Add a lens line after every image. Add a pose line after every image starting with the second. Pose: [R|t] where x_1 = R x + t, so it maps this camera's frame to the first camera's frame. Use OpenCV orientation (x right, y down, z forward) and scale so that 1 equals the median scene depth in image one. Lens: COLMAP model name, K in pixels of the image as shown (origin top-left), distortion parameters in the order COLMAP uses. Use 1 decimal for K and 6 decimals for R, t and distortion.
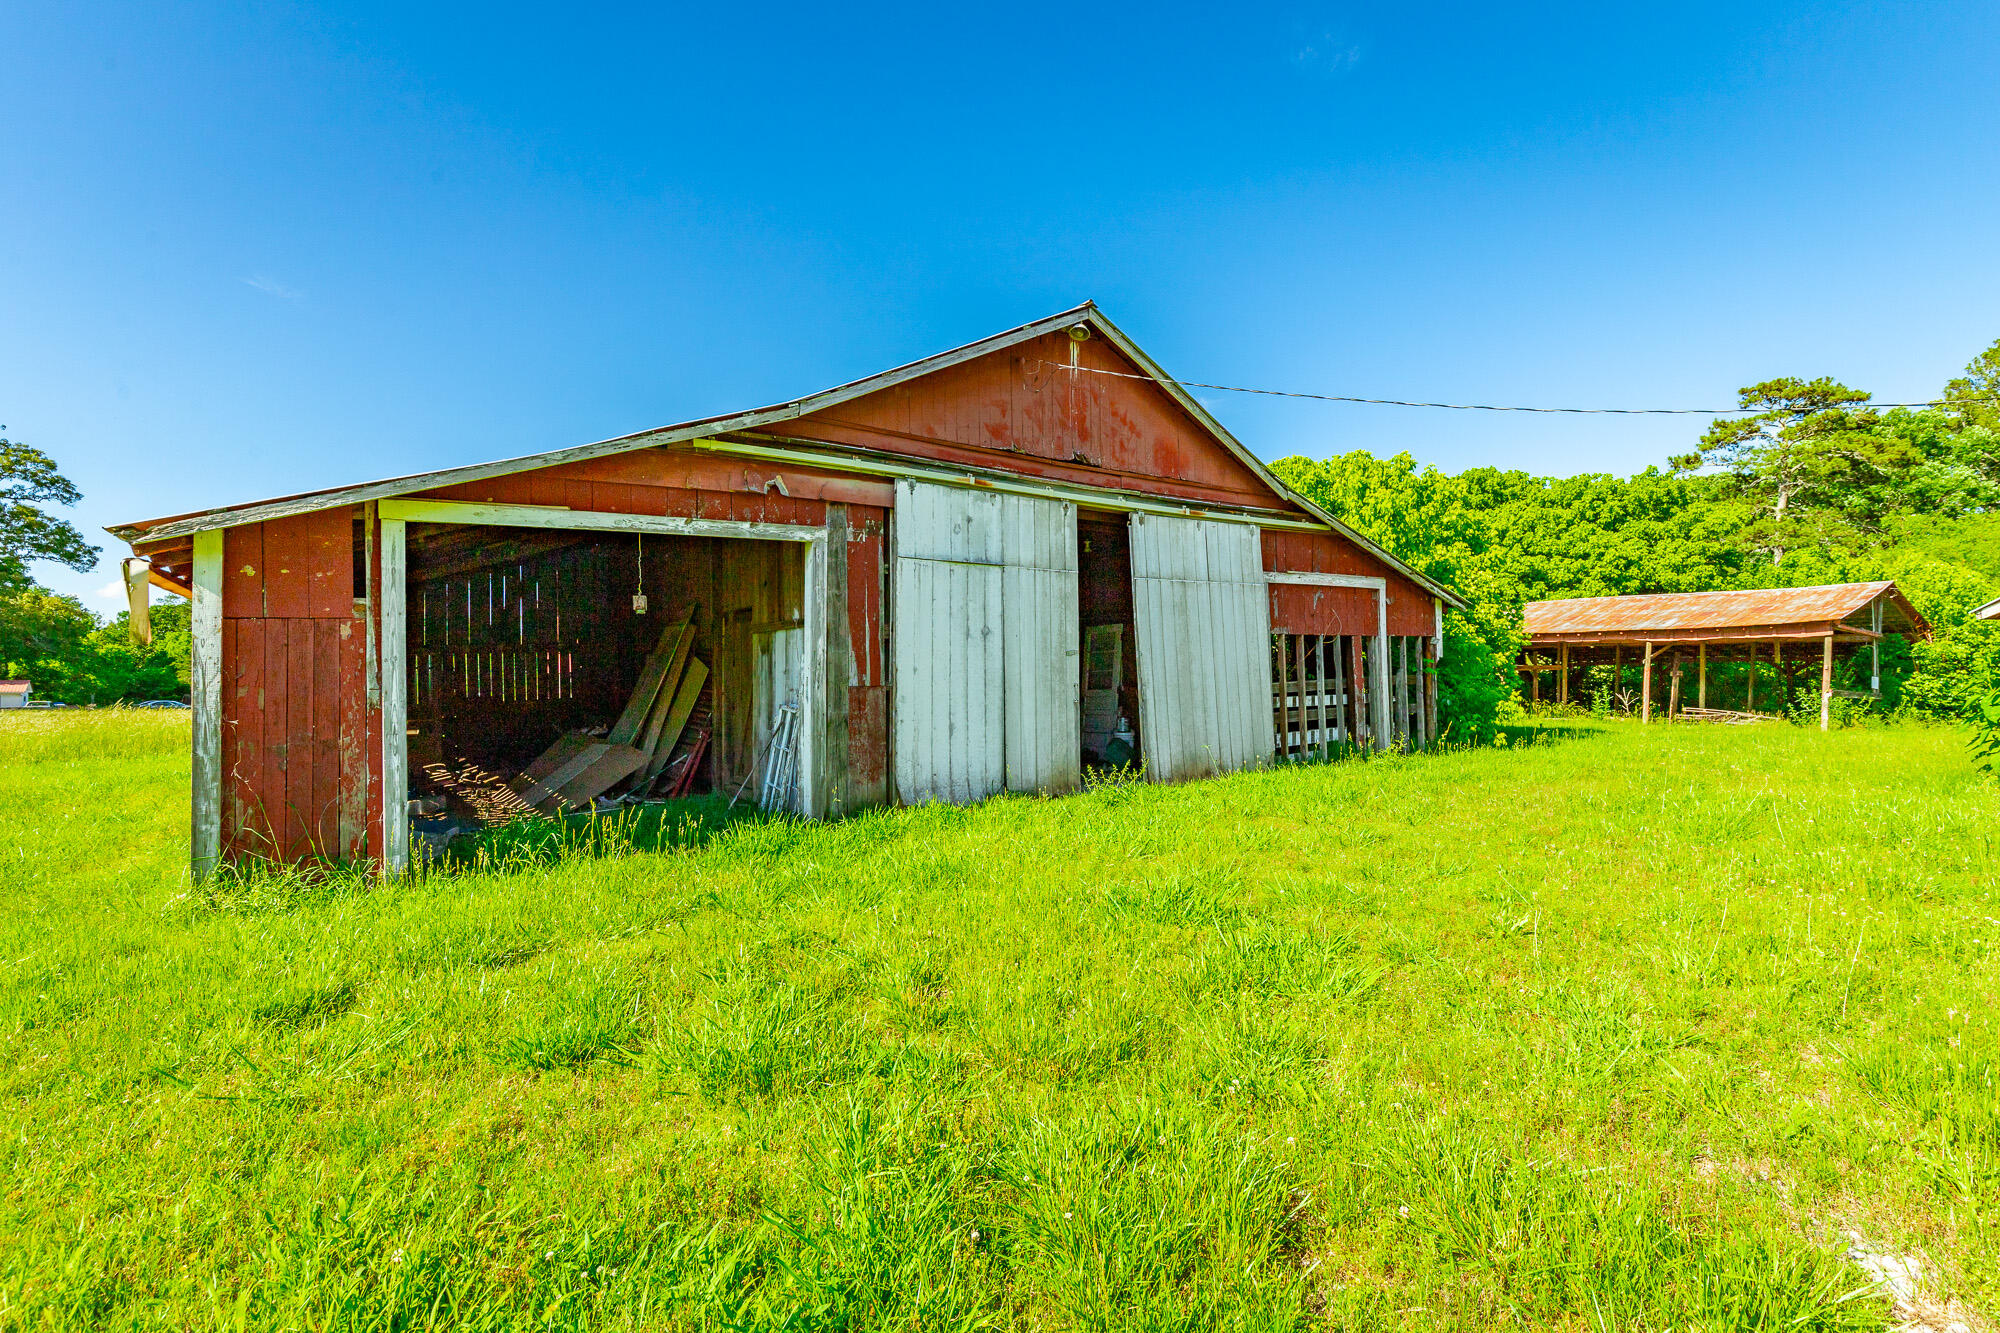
lens RADIAL K [[916.2, 0, 996.6], [0, 916.2, 650.7], [0, 0, 1]] dist [0.005832, 0.000031]
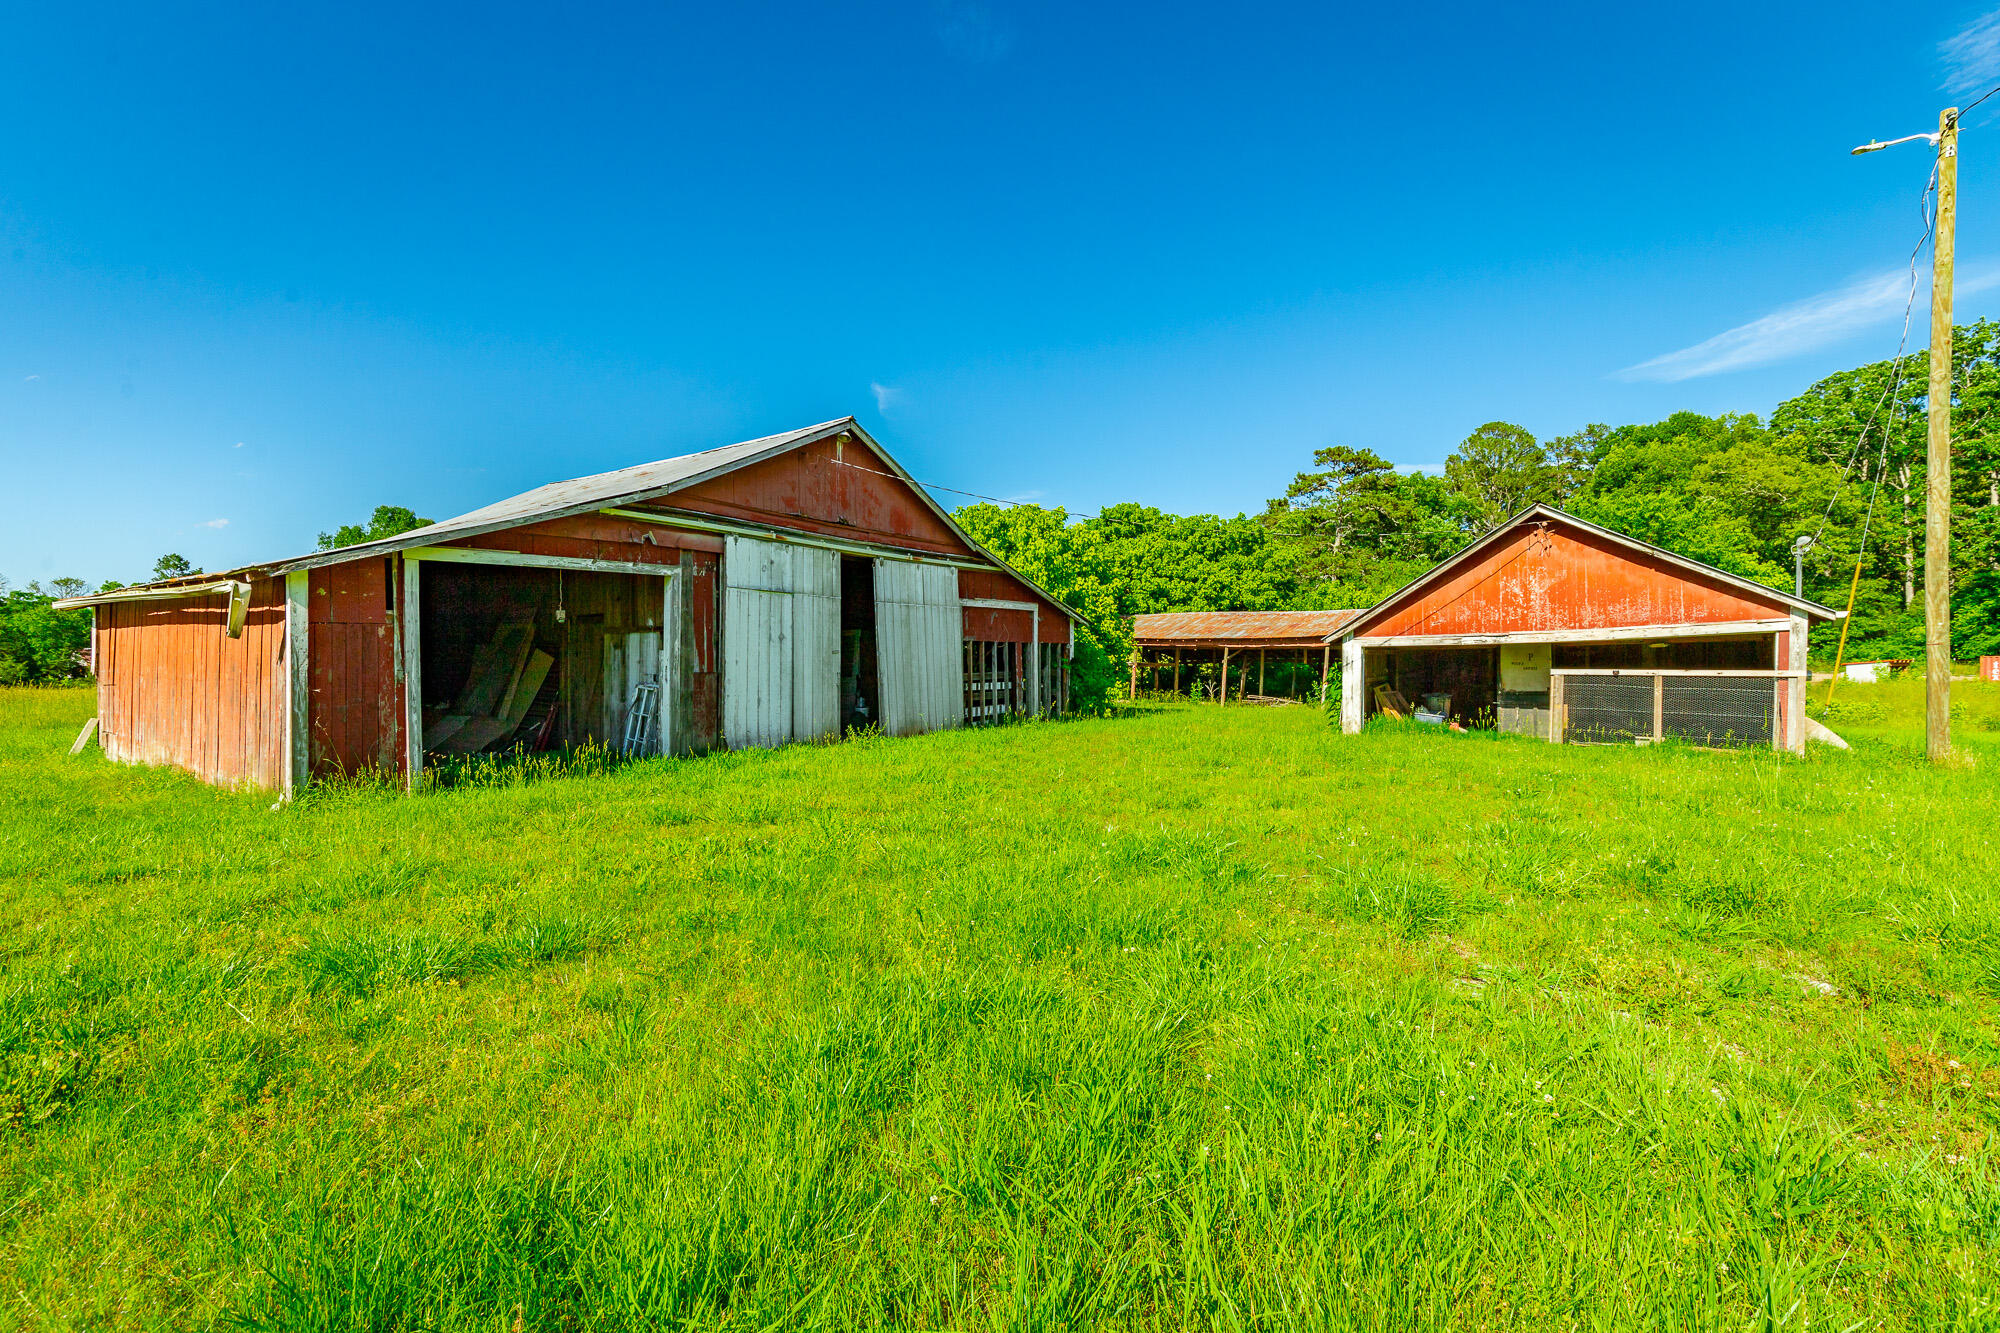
lens RADIAL K [[921.3, 0, 961.1], [0, 921.3, 674.9], [0, 0, 1]] dist [0.000828, -0.000052]
pose [[0.958440, 0.011452, 0.285063, -0.134921], [-0.022084, 0.999174, 0.034111, -0.014393], [-0.284437, -0.038989, 0.957902, -0.451994]]
